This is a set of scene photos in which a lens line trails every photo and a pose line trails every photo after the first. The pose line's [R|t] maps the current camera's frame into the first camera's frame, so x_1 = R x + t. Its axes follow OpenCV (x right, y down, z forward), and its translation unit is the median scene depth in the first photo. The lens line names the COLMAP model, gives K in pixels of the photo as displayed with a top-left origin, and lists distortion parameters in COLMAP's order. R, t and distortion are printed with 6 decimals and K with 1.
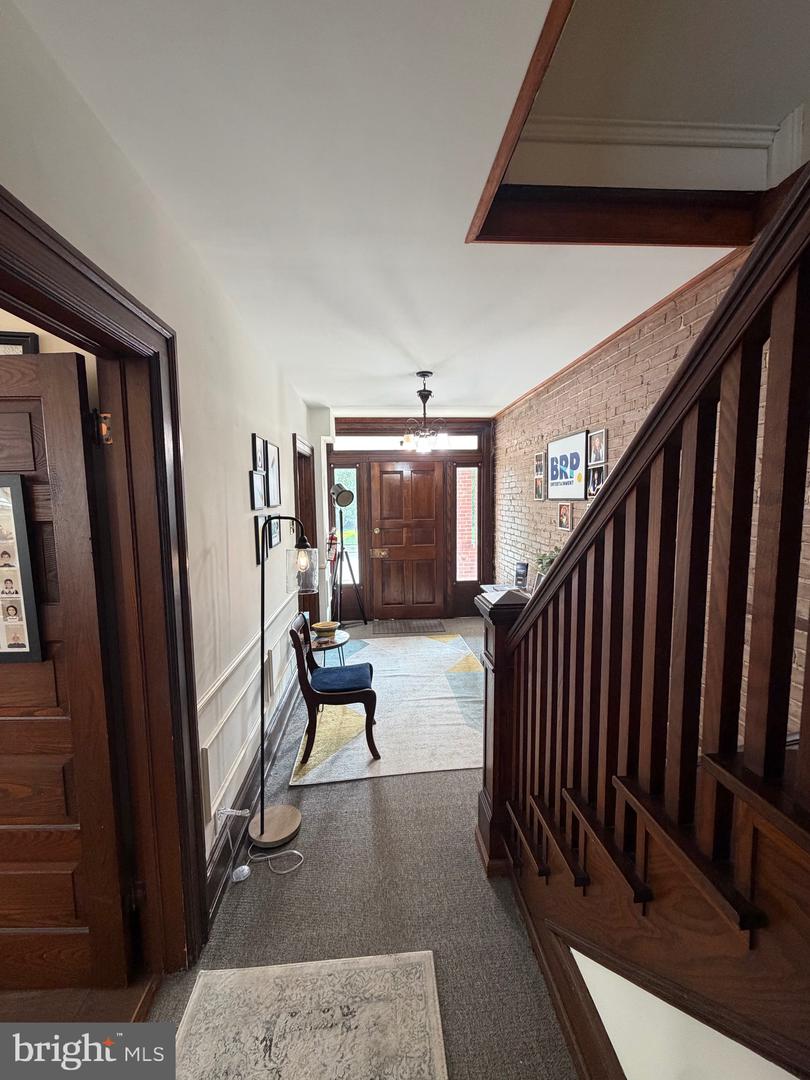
lens RADIAL K [[430.5, 0, 400.9], [0, 430.5, 537.3], [0, 0, 1]] dist [0.001282, 0.000139]
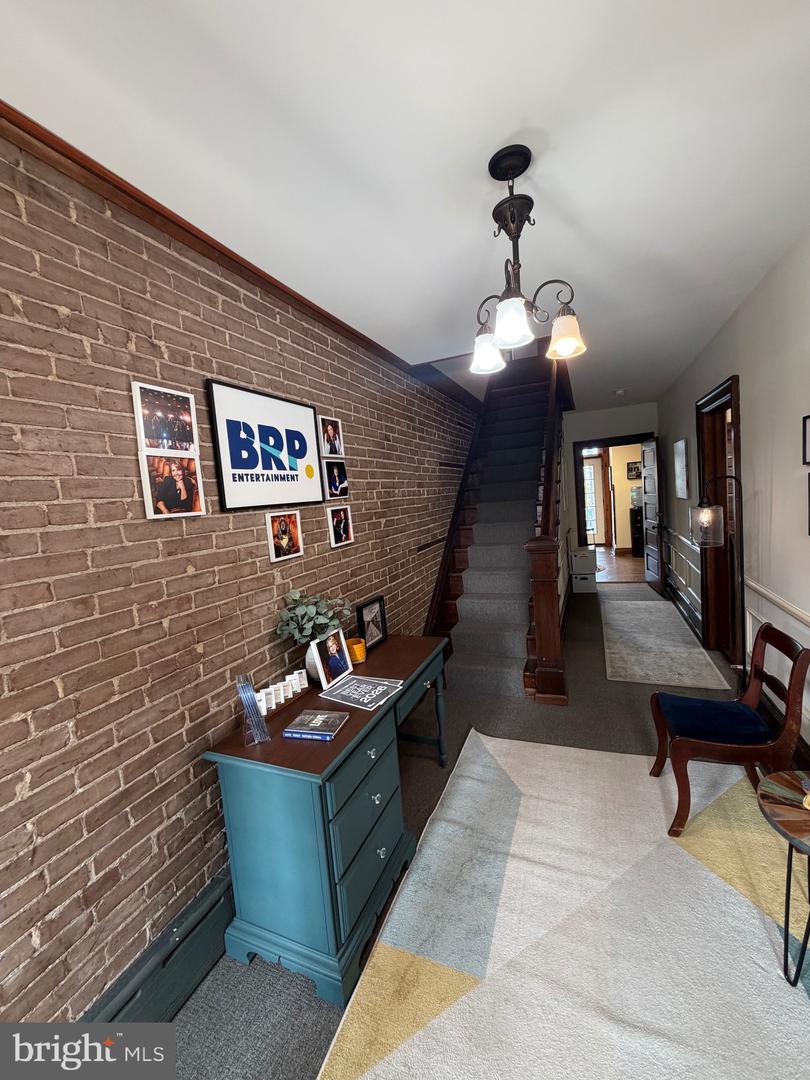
lens RADIAL K [[430.5, 0, 407.1], [0, 430.5, 537.1], [0, 0, 1]] dist [0.001282, 0.000139]
pose [[-0.894198, 0.050103, 0.444860, -0.022576], [0.140227, 0.975057, 0.172049, -0.122066], [-0.425143, 0.216227, -0.878919, 1.441071]]
